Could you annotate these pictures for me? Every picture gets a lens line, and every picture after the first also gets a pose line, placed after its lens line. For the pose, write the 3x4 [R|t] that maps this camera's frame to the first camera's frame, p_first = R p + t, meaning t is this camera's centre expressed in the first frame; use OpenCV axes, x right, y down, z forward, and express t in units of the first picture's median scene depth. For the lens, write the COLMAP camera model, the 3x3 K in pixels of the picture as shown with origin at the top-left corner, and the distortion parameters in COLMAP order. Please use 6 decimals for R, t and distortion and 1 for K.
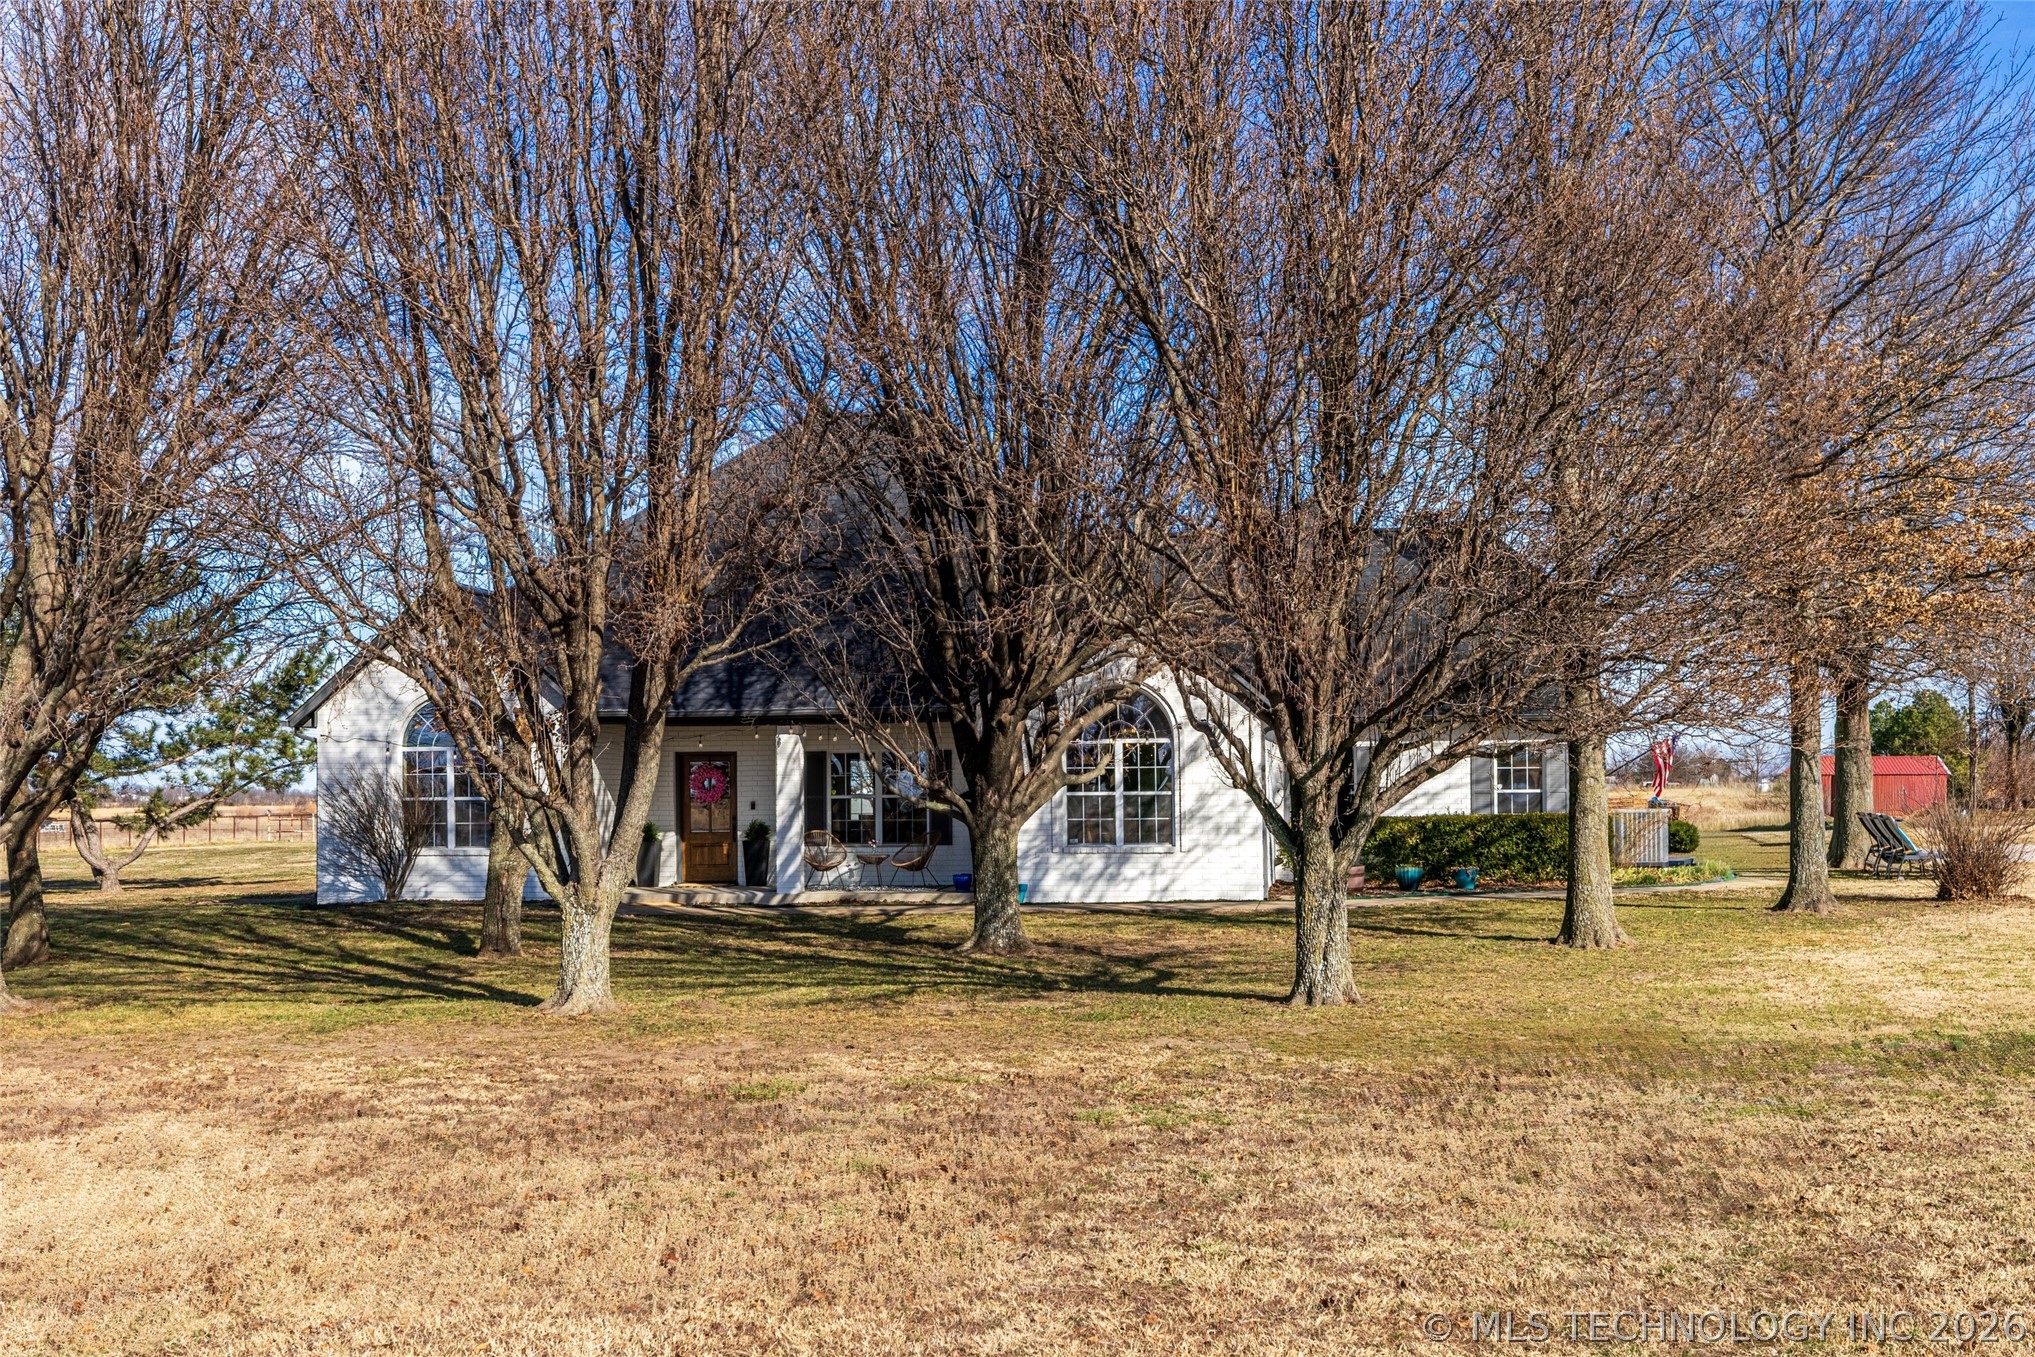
lens RADIAL K [[2436.5, 0, 1017.5], [0, 2436.5, 678.5], [0, 0, 1]] dist [-0.005079, -0.009425]
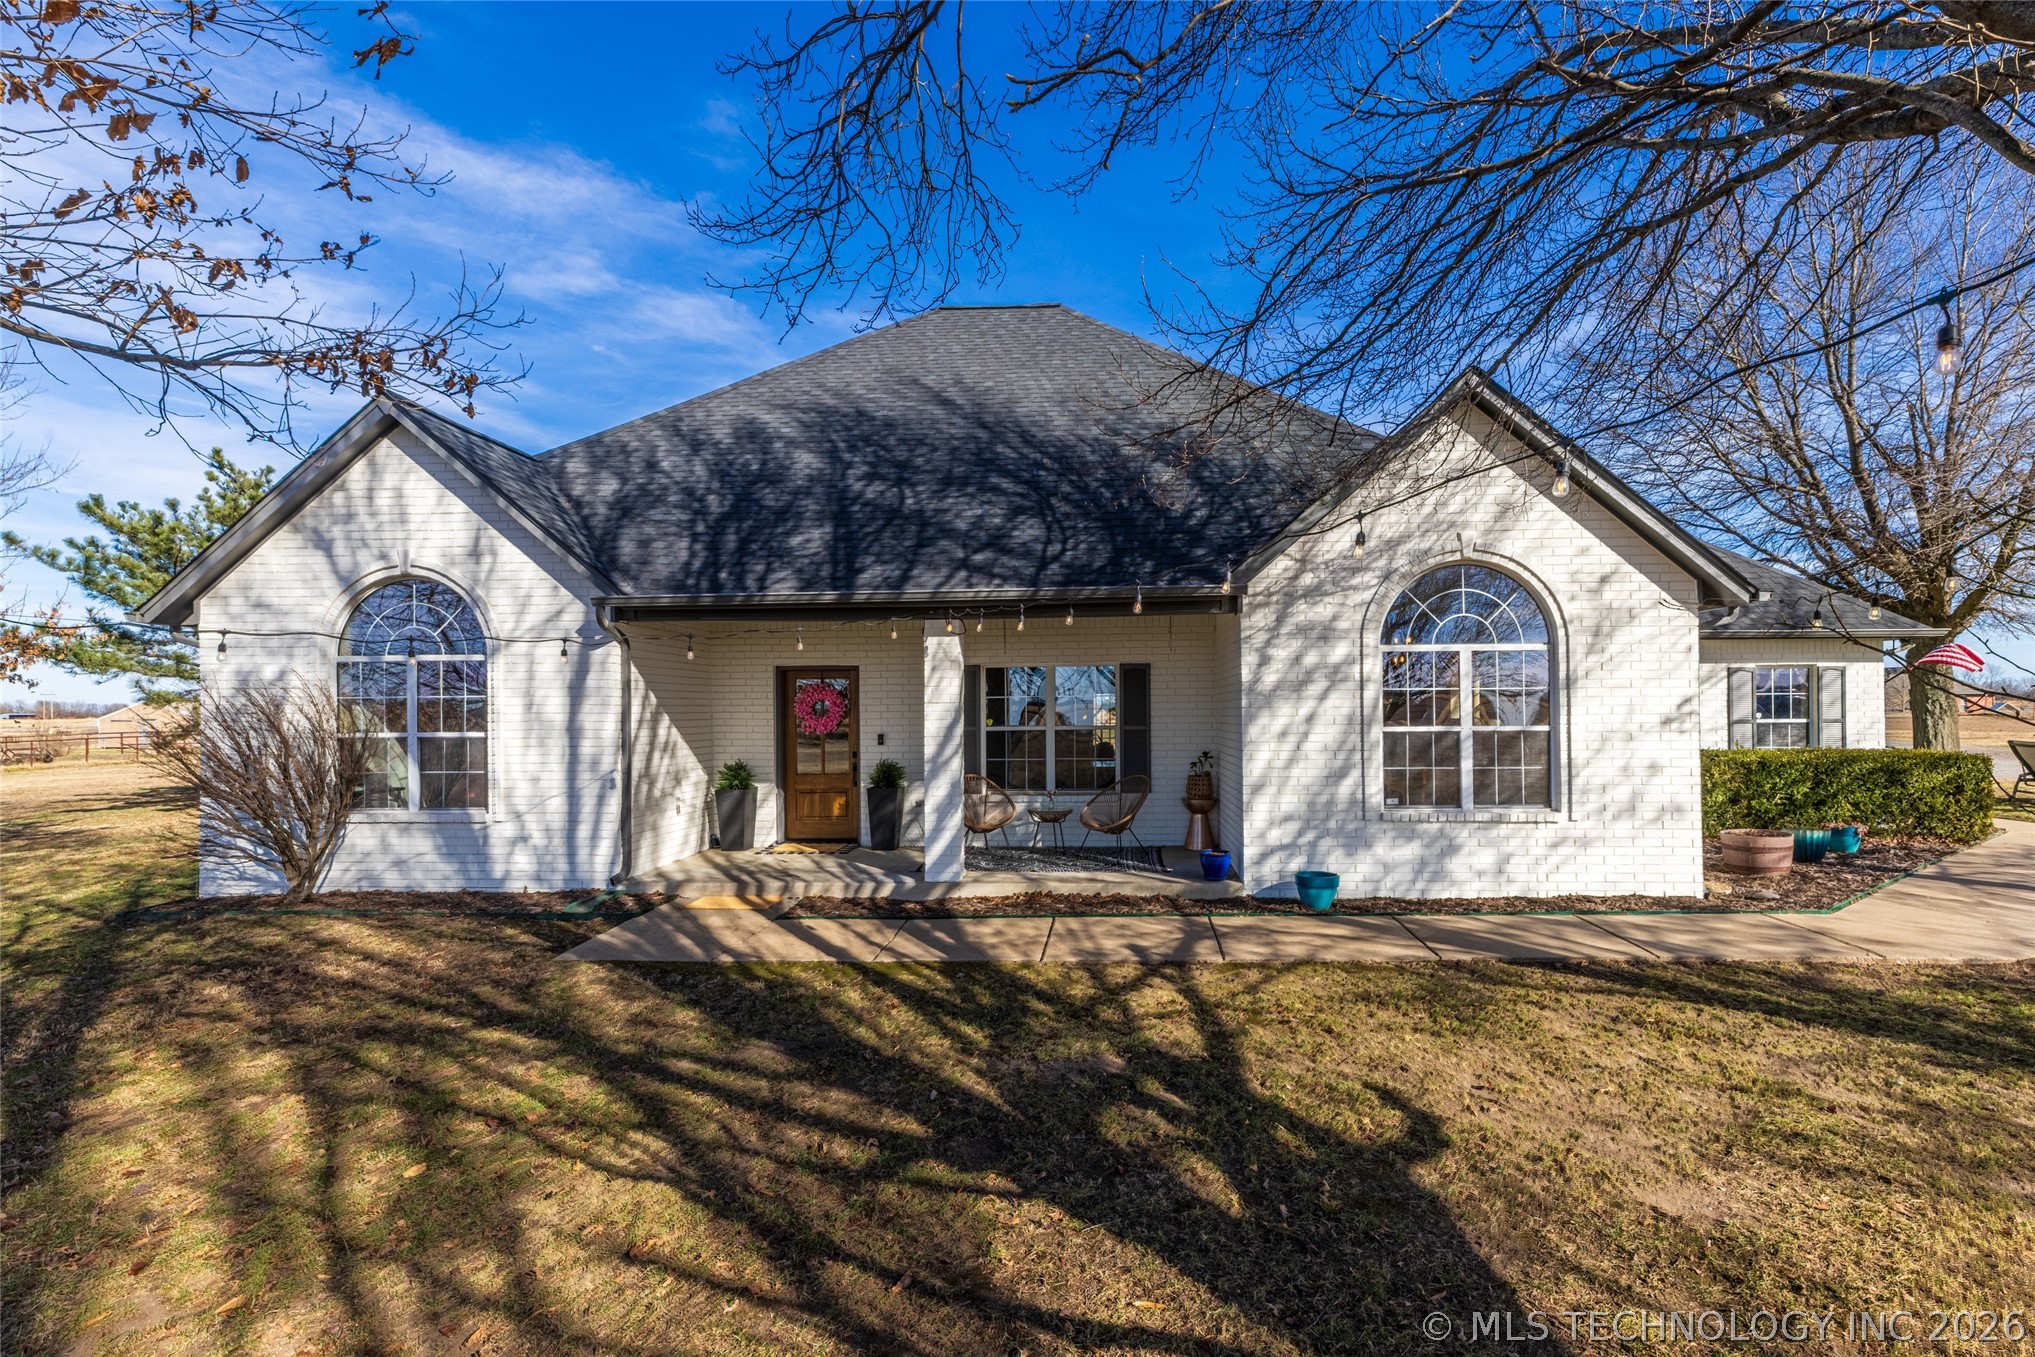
lens RADIAL K [[902.7, 0, 1021.7], [0, 902.7, 667.6], [0, 0, 1]] dist [0.001661, 0.001534]
pose [[0.997911, 0.004160, 0.064468, -0.087590], [-0.004306, 0.999988, 0.002122, 0.030144], [-0.064458, -0.002395, 0.997918, 0.756957]]
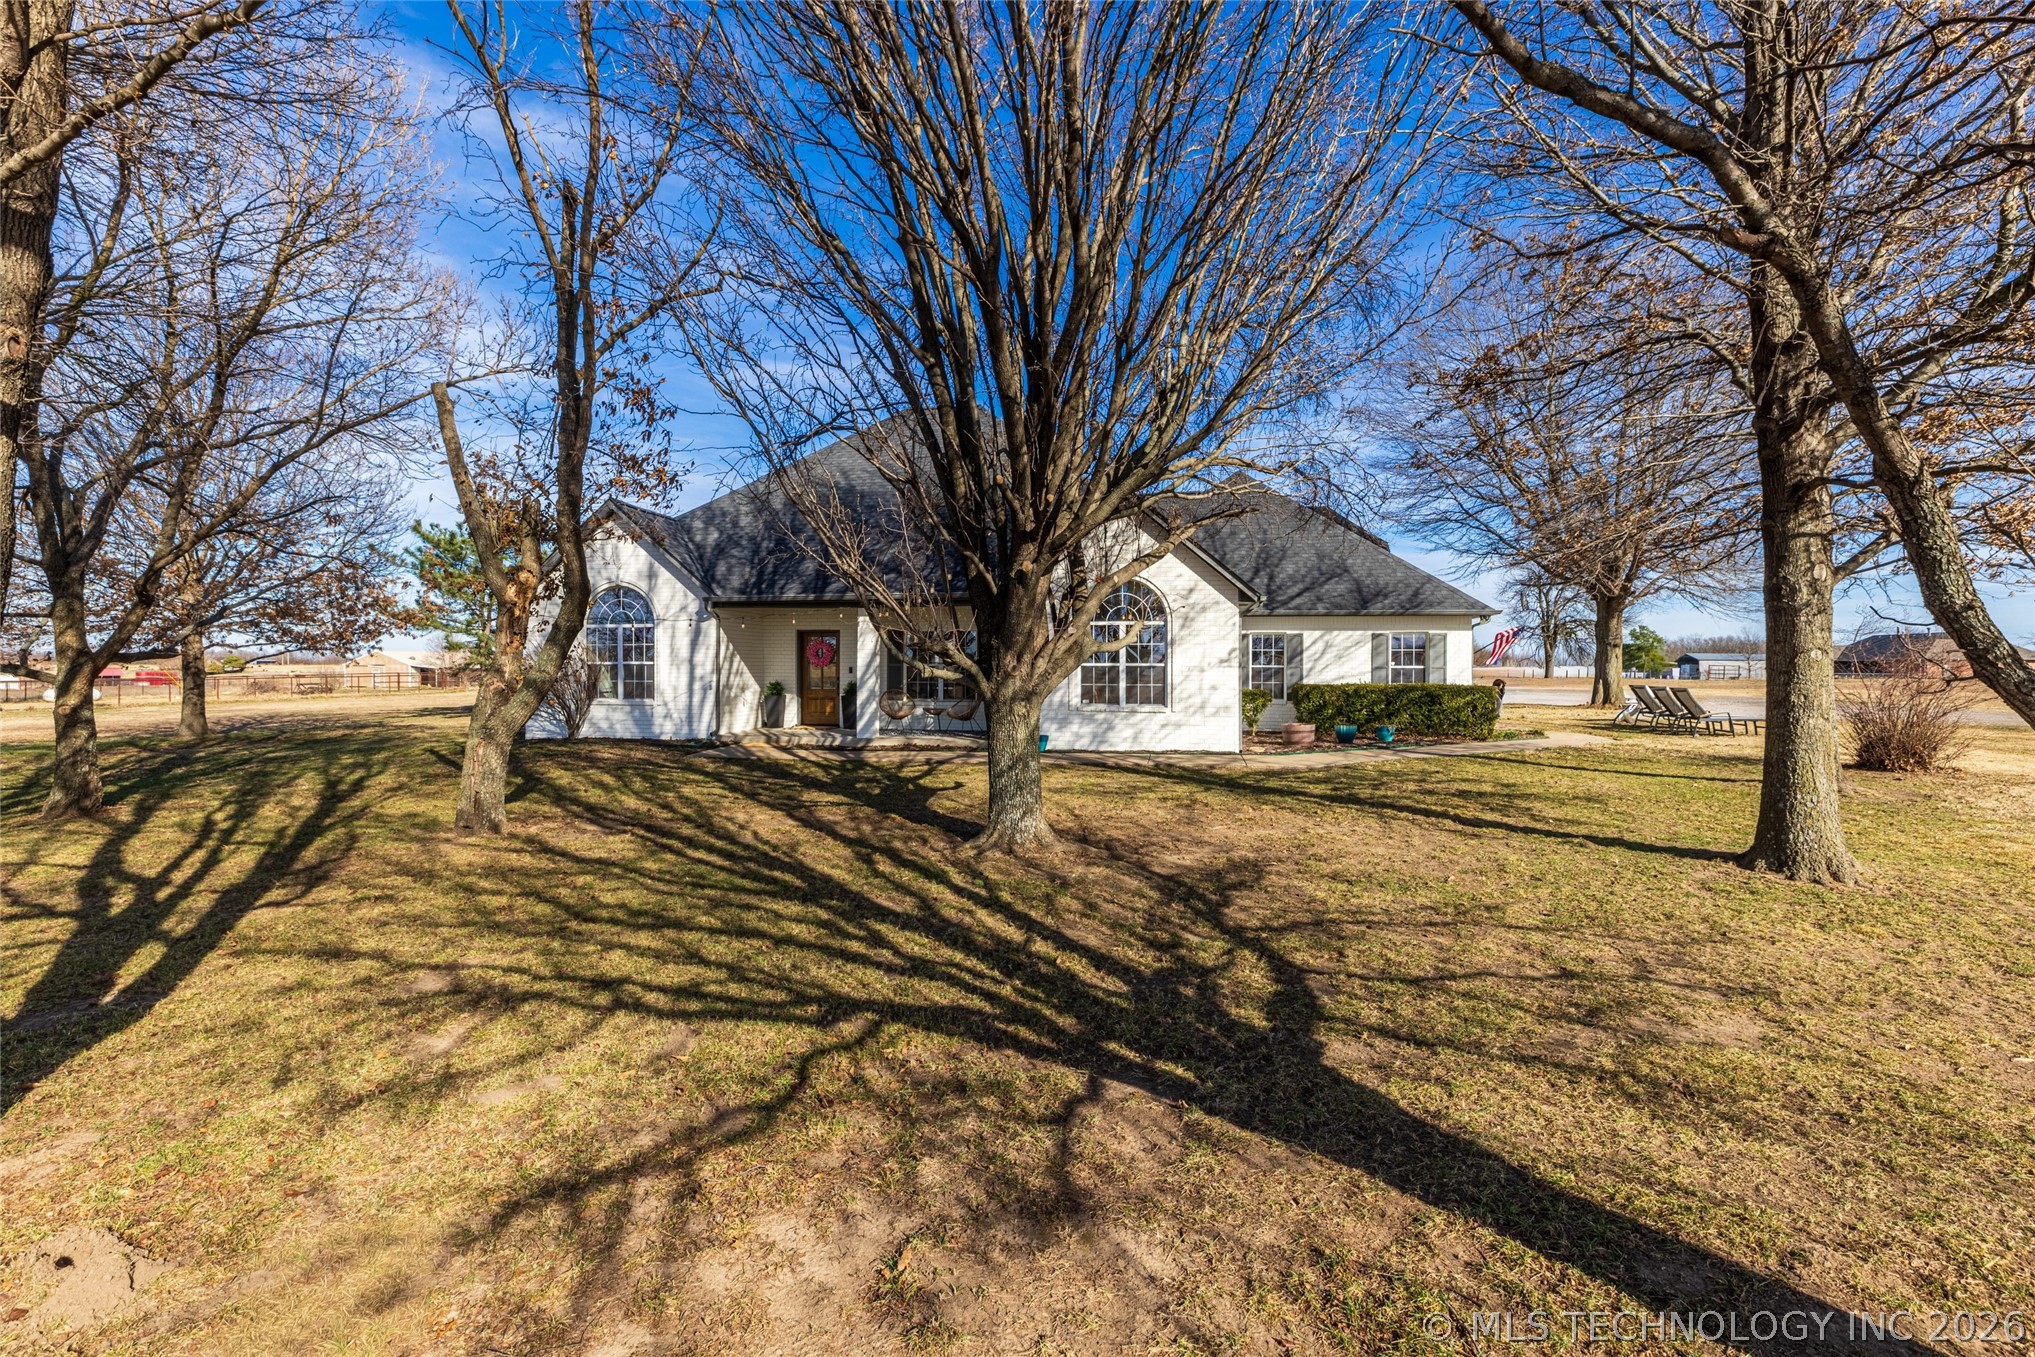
lens RADIAL K [[833.2, 0, 998.5], [0, 833.2, 607.6], [0, 0, 1]] dist [-0.017042, 0.000221]
pose [[0.998509, 0.008527, -0.053916, 0.000915], [-0.009838, 0.999661, -0.024094, 0.027713], [0.053692, 0.024588, 0.998255, 0.556569]]
